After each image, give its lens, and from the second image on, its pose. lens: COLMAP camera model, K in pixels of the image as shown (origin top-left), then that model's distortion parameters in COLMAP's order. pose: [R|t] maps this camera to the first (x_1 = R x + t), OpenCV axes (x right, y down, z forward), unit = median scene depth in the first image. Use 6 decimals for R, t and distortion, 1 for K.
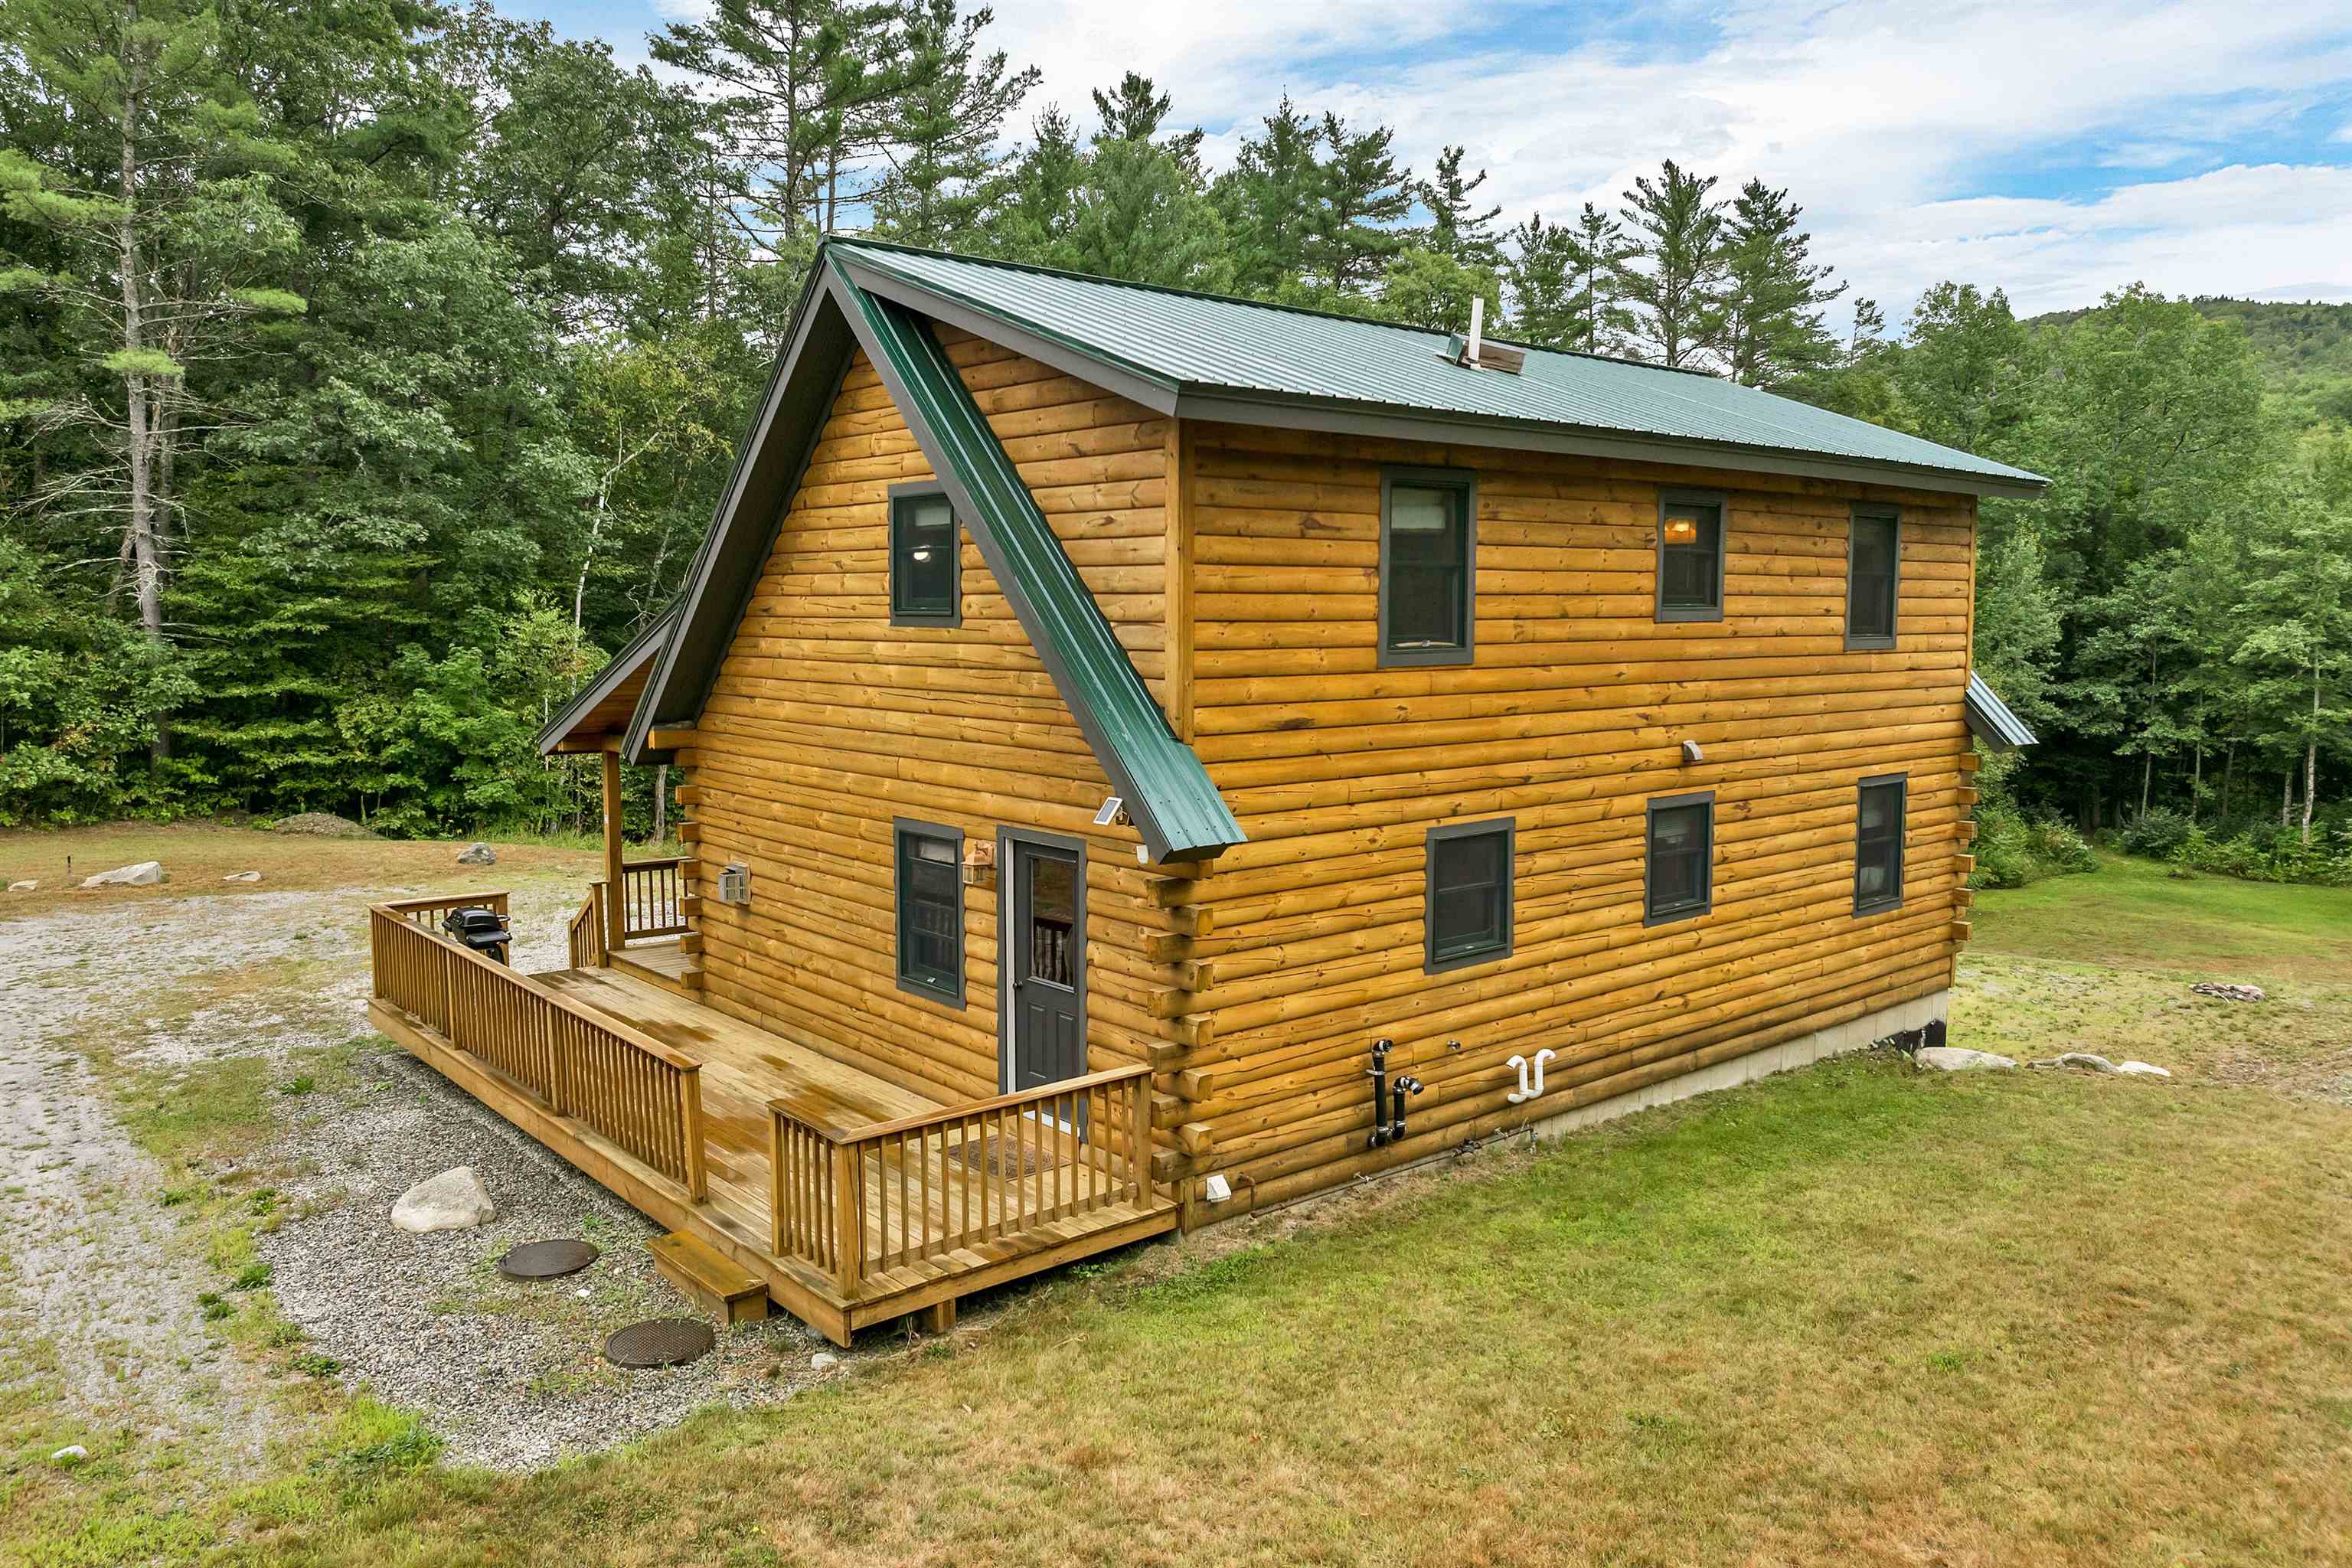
lens RADIAL K [[1693.3, 0, 1183.5], [0, 1693.3, 780.0], [0, 0, 1]] dist [-0.043959, 0.012932]
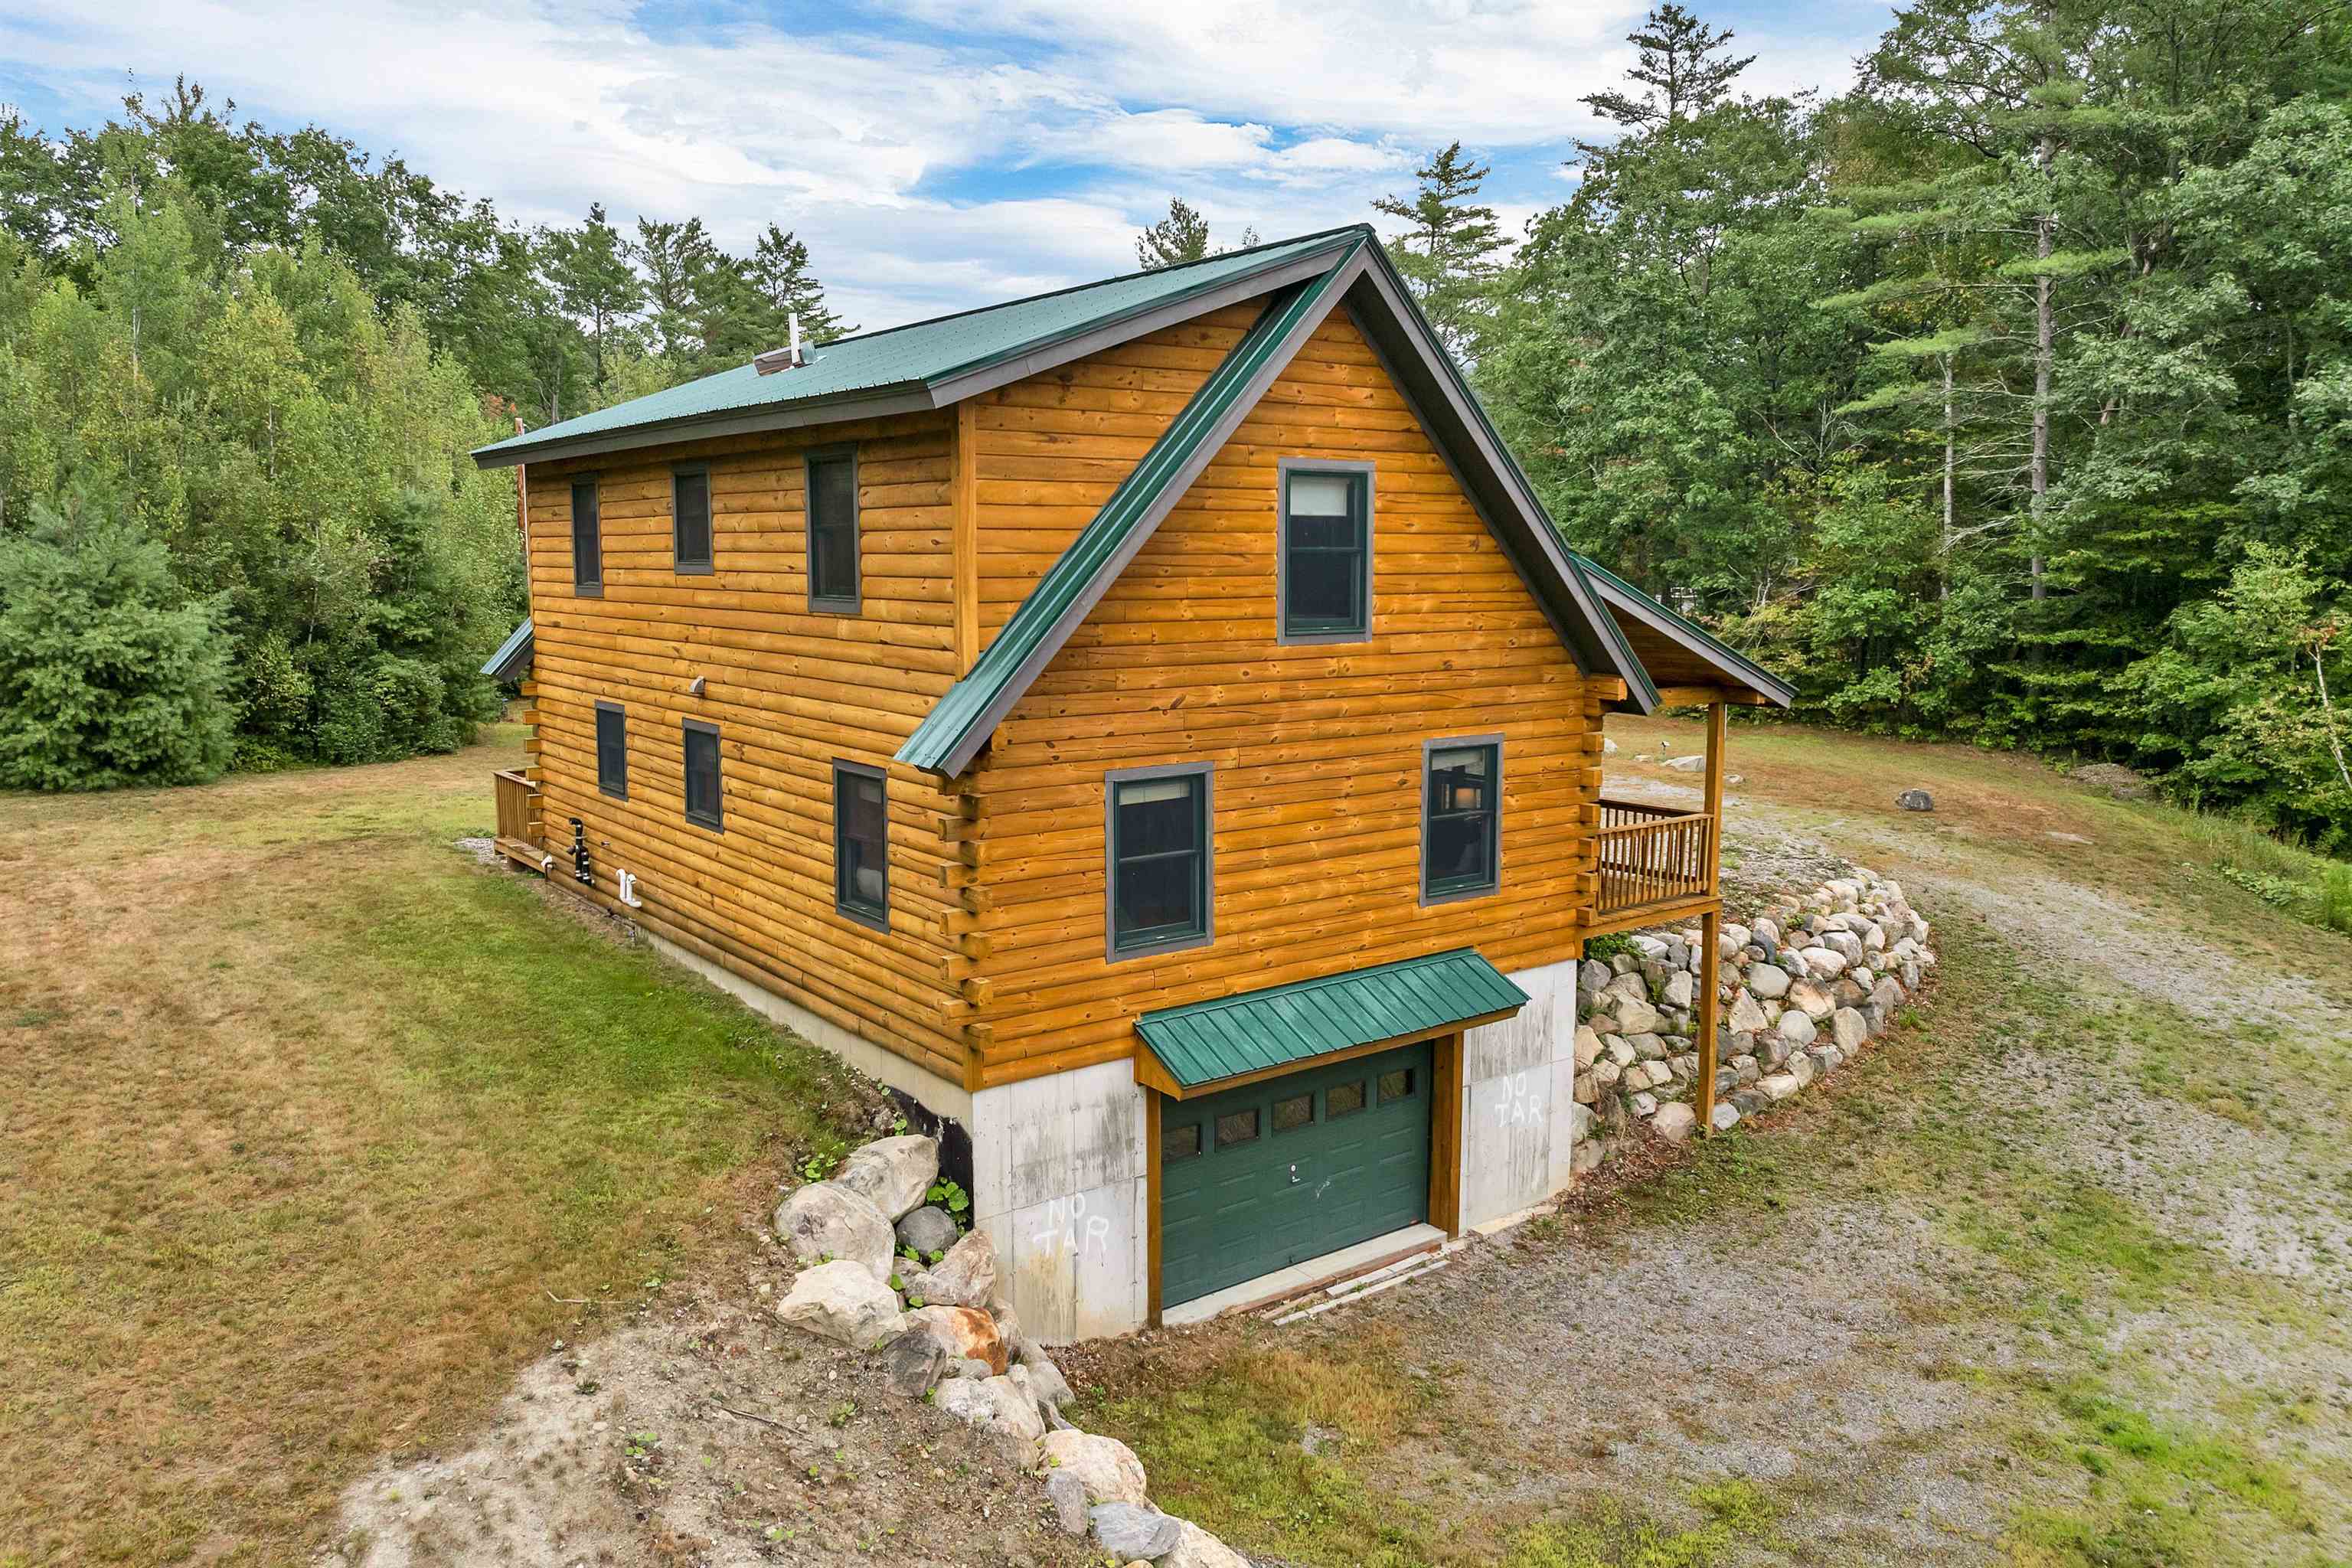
lens RADIAL K [[1693.3, 0, 1182.9], [0, 1693.3, 774.9], [0, 0, 1]] dist [-0.043959, 0.012932]
pose [[-0.053009, 0.132785, -0.989726, 1.640911], [-0.105710, 0.984805, 0.137787, -0.172811], [0.992983, 0.111928, -0.038166, 1.565212]]
